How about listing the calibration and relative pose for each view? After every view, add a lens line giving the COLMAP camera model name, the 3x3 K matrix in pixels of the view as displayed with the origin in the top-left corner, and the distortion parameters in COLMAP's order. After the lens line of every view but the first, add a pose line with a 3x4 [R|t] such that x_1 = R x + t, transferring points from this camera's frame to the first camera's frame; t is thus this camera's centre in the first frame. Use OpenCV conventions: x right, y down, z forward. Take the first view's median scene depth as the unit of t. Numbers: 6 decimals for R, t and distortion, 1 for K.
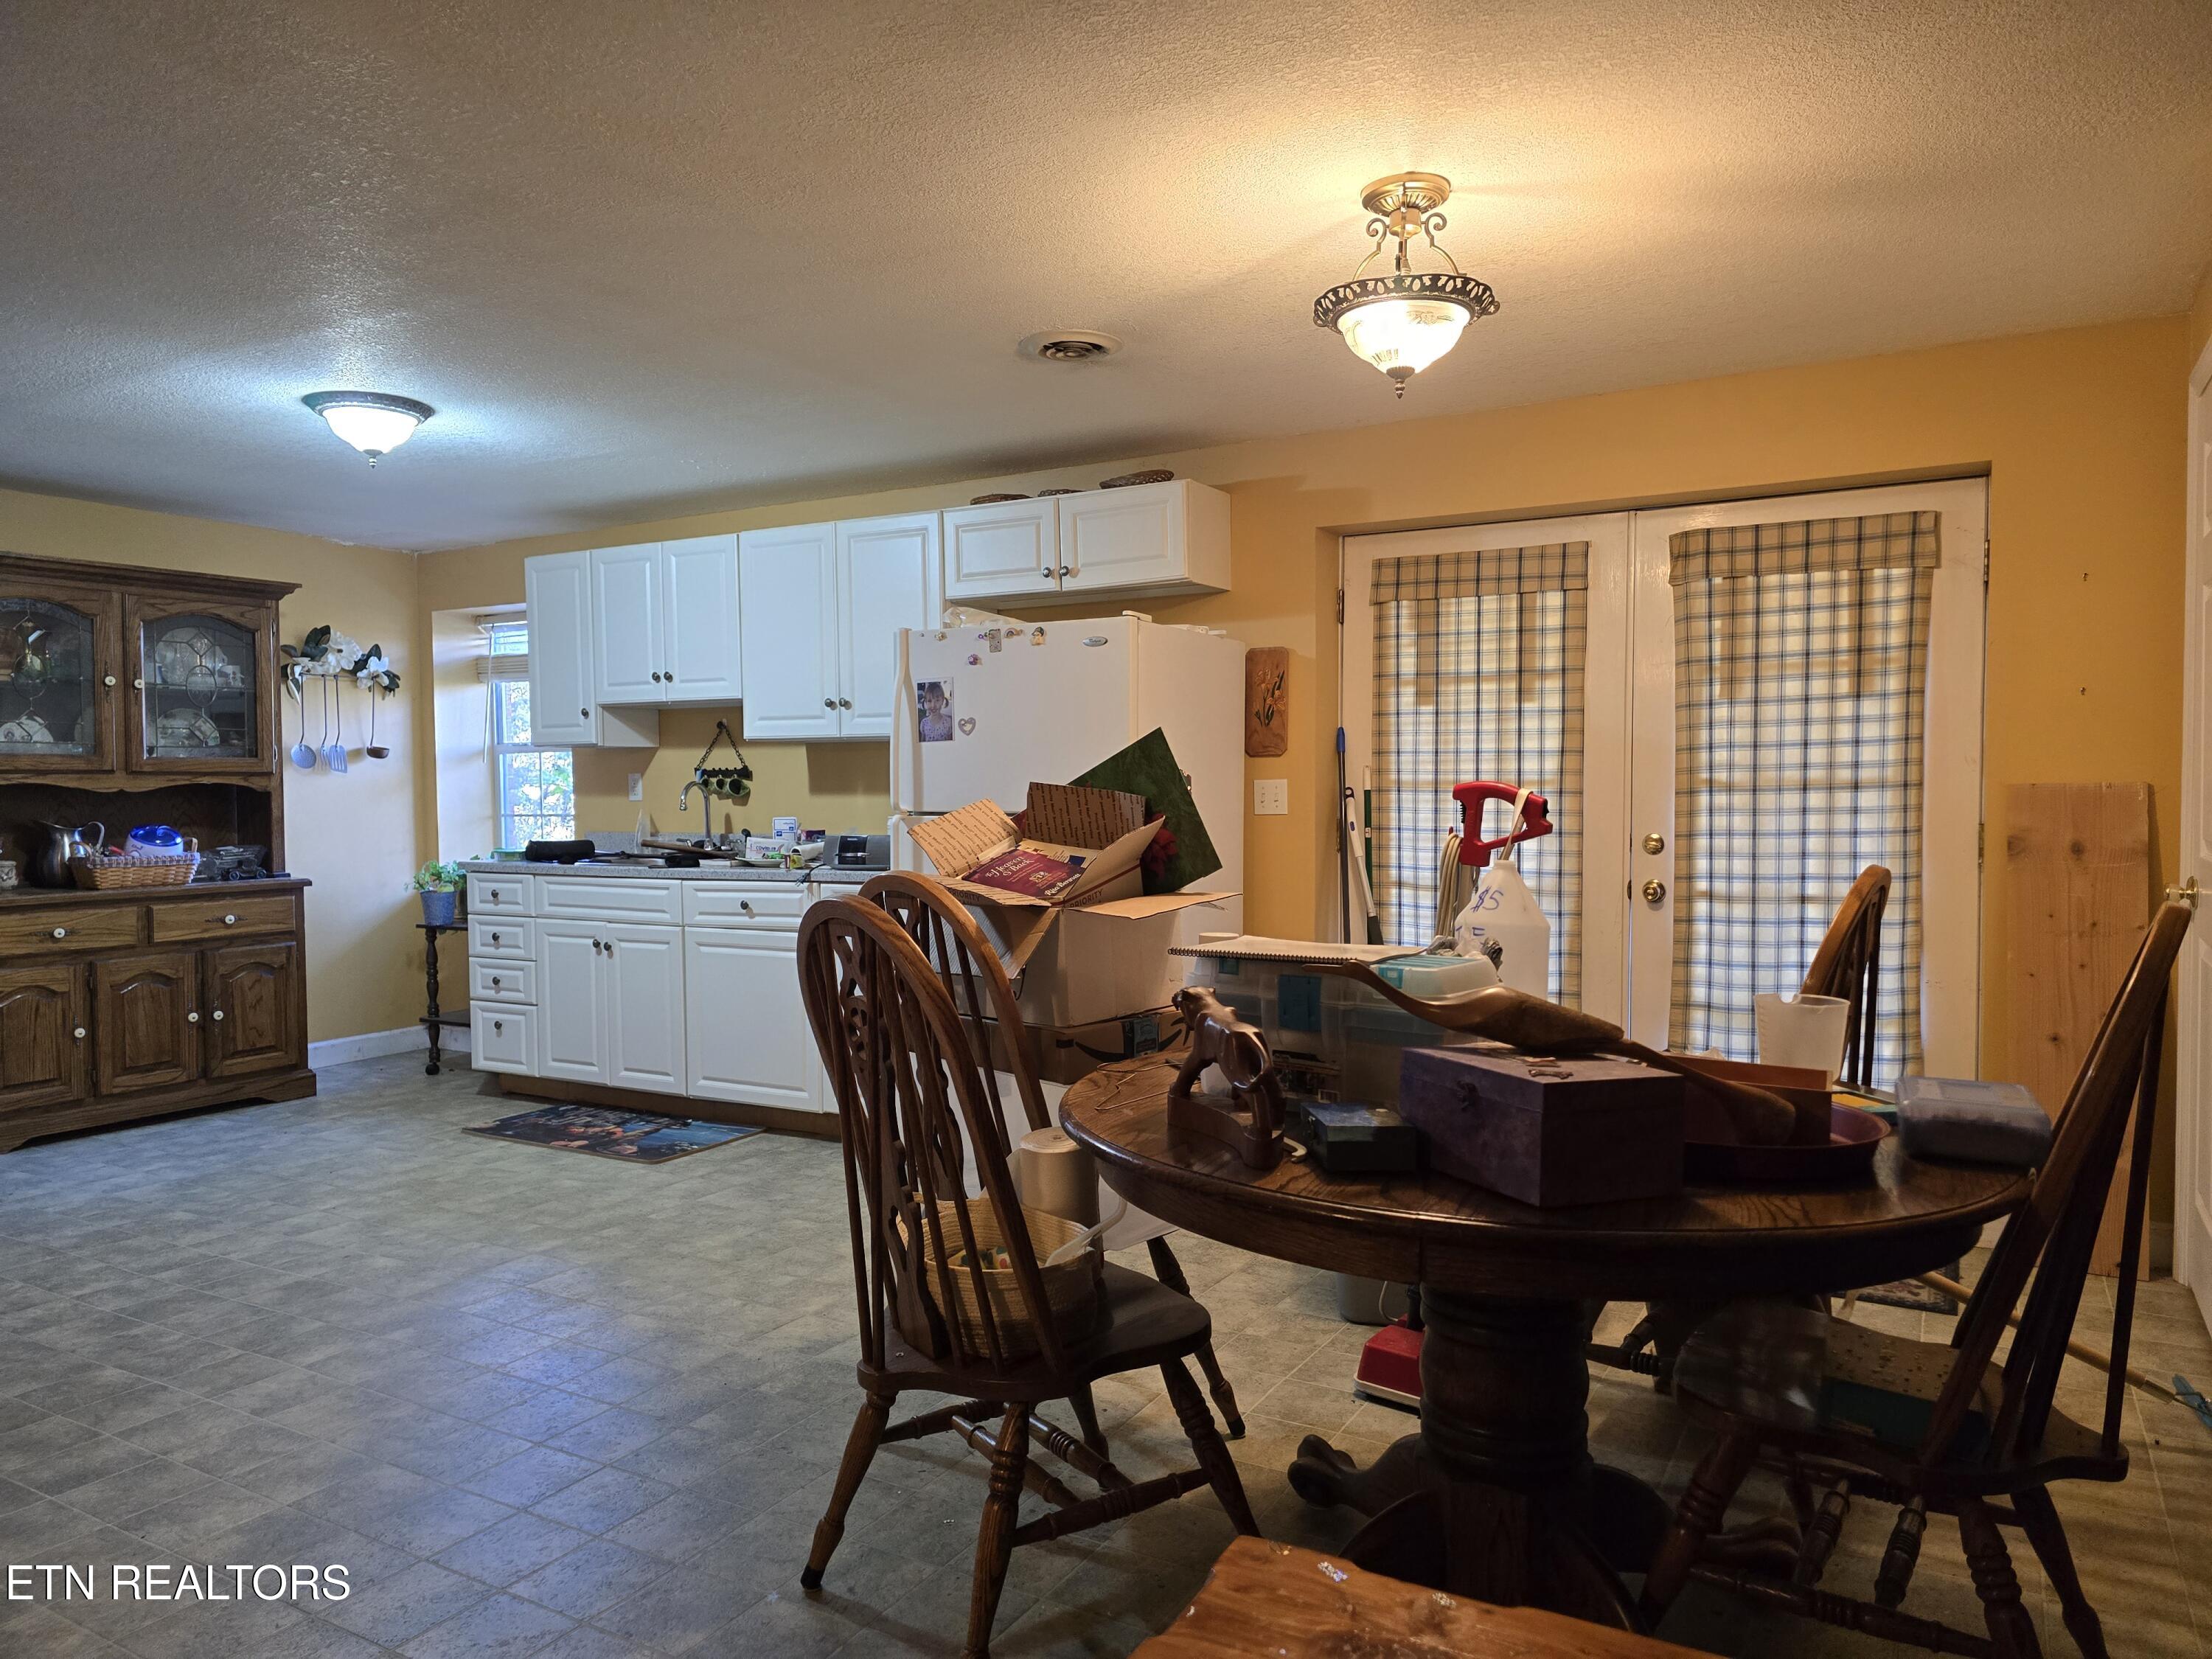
lens RADIAL K [[1479.5, 0, 1102.5], [0, 1479.5, 834.0], [0, 0, 1]] dist [0.136738, -0.177418]
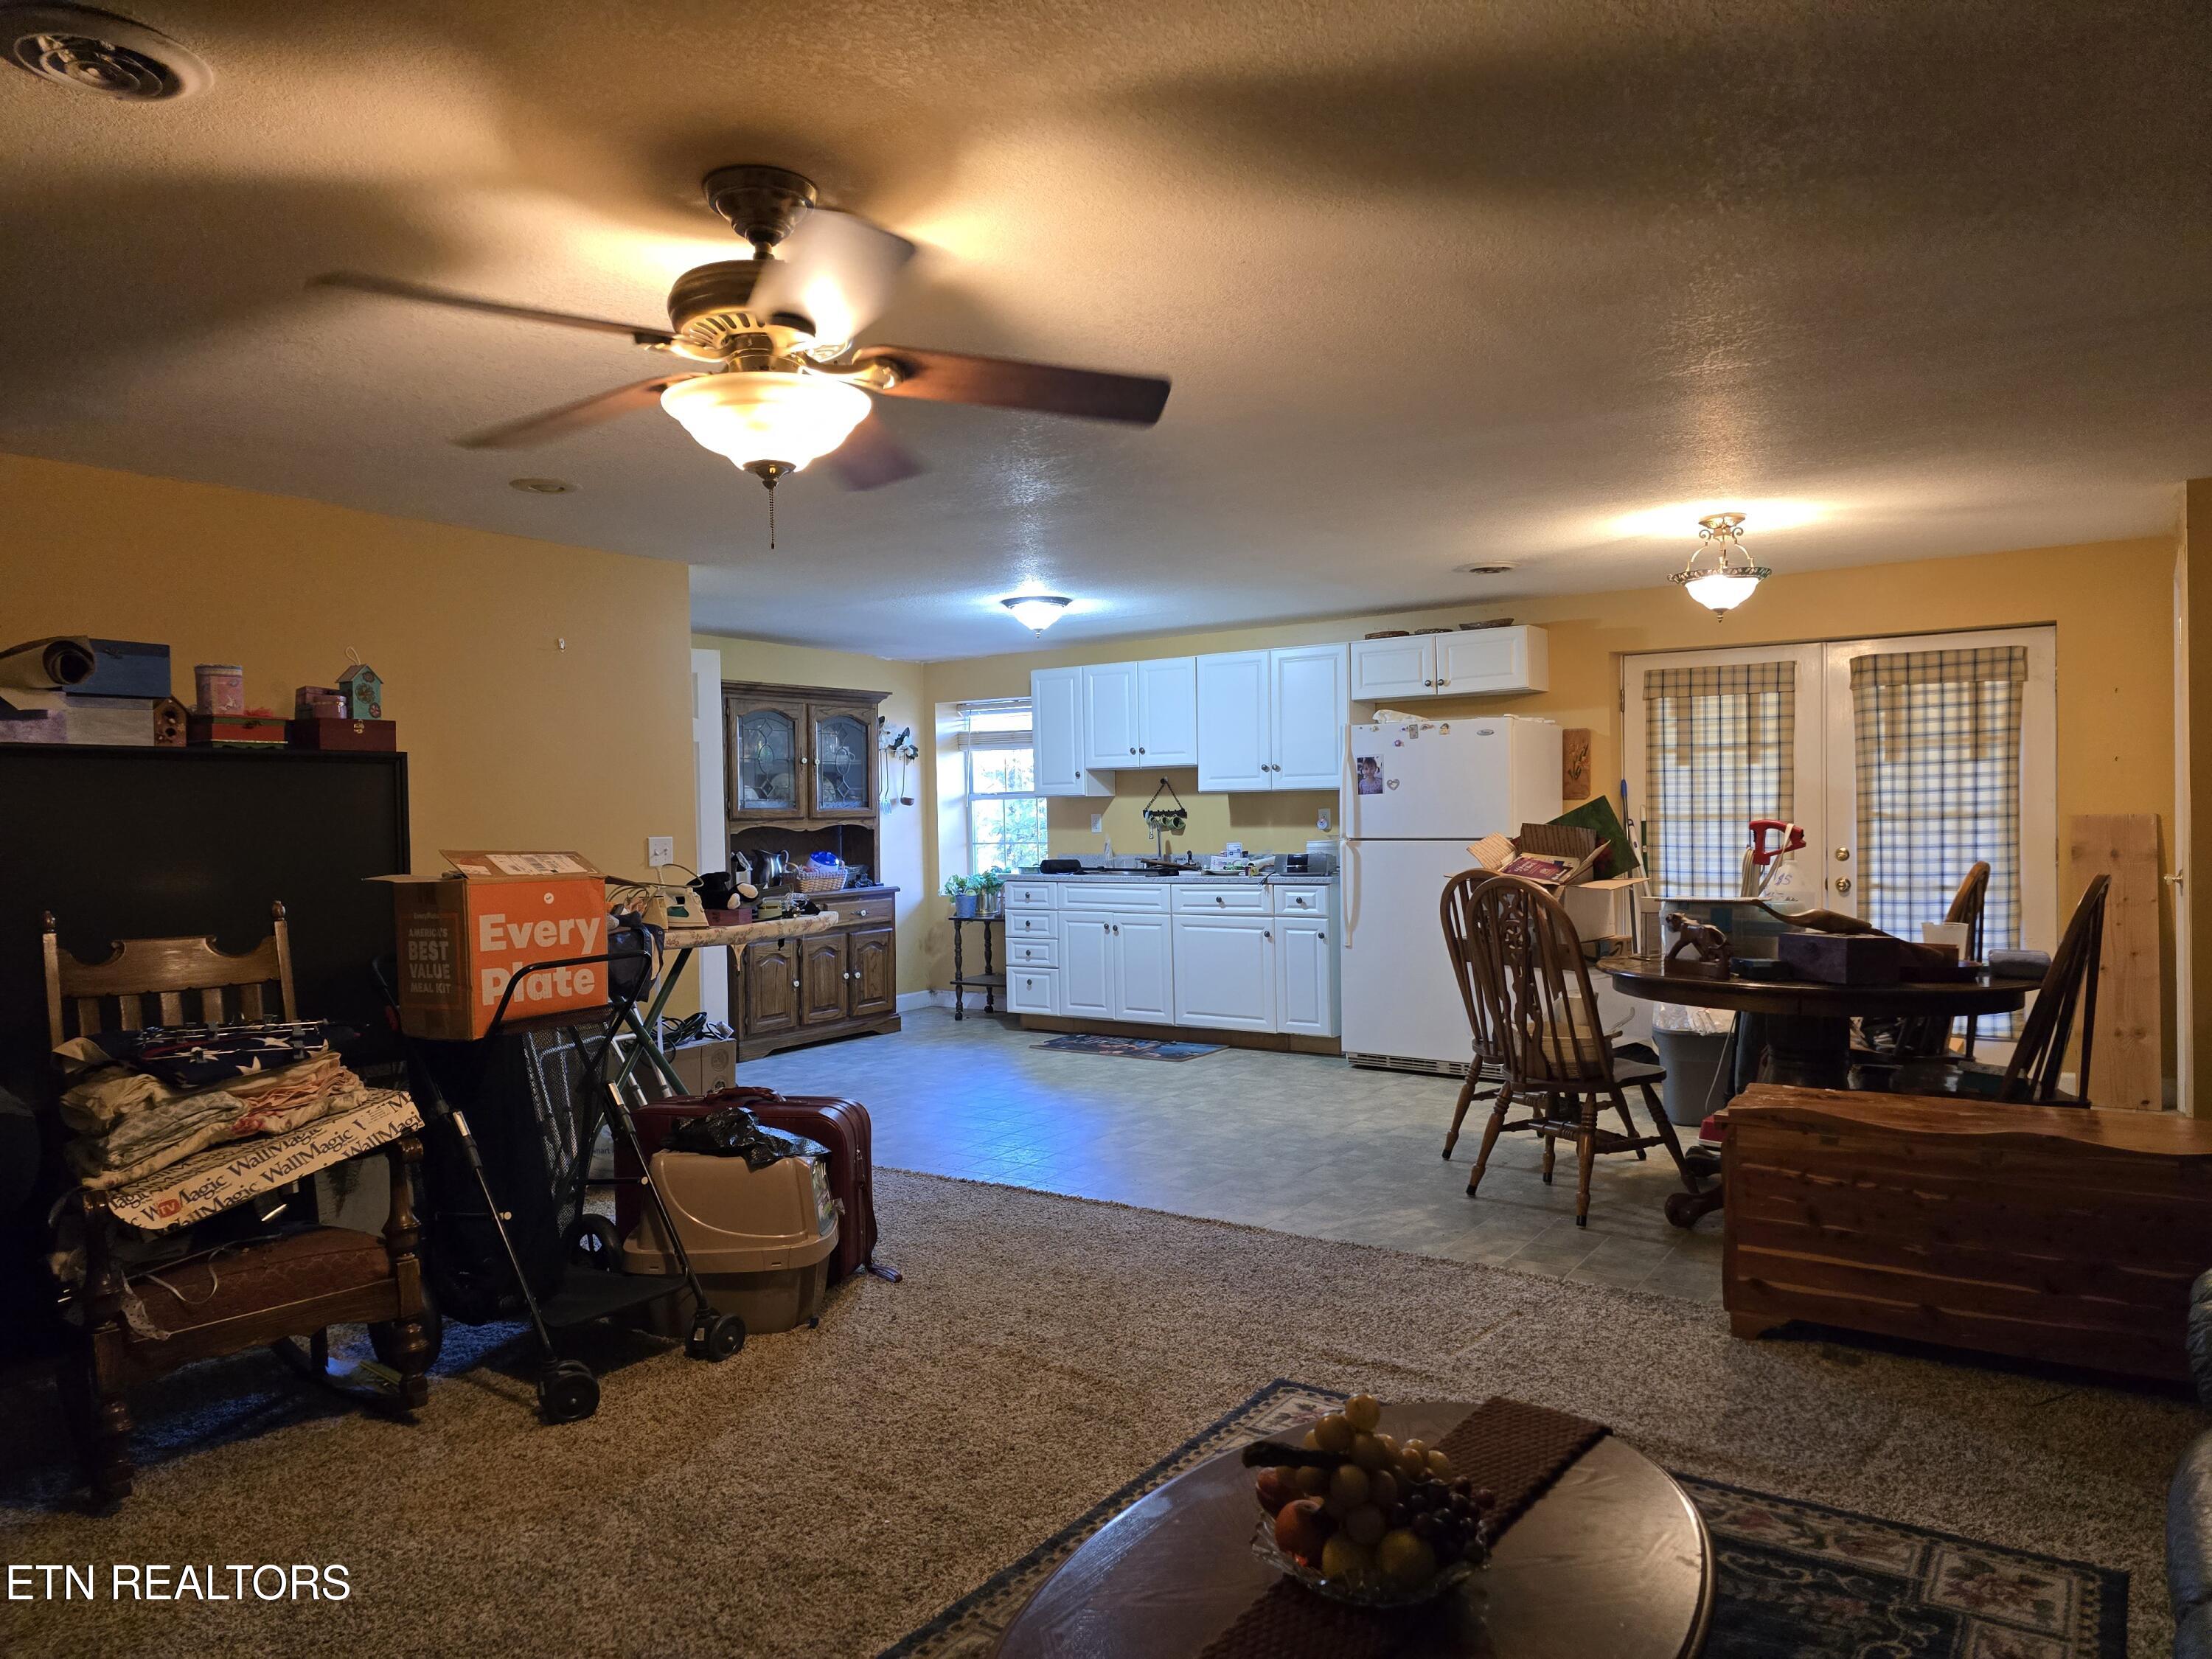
lens RADIAL K [[1484.0, 0, 1096.9], [0, 1484.0, 836.2], [0, 0, 1]] dist [0.105762, -0.095524]
pose [[0.997718, -0.010531, -0.066697, -0.307132], [0.009596, 0.999851, -0.014336, 0.003080], [0.066838, 0.013663, 0.997670, -0.634465]]
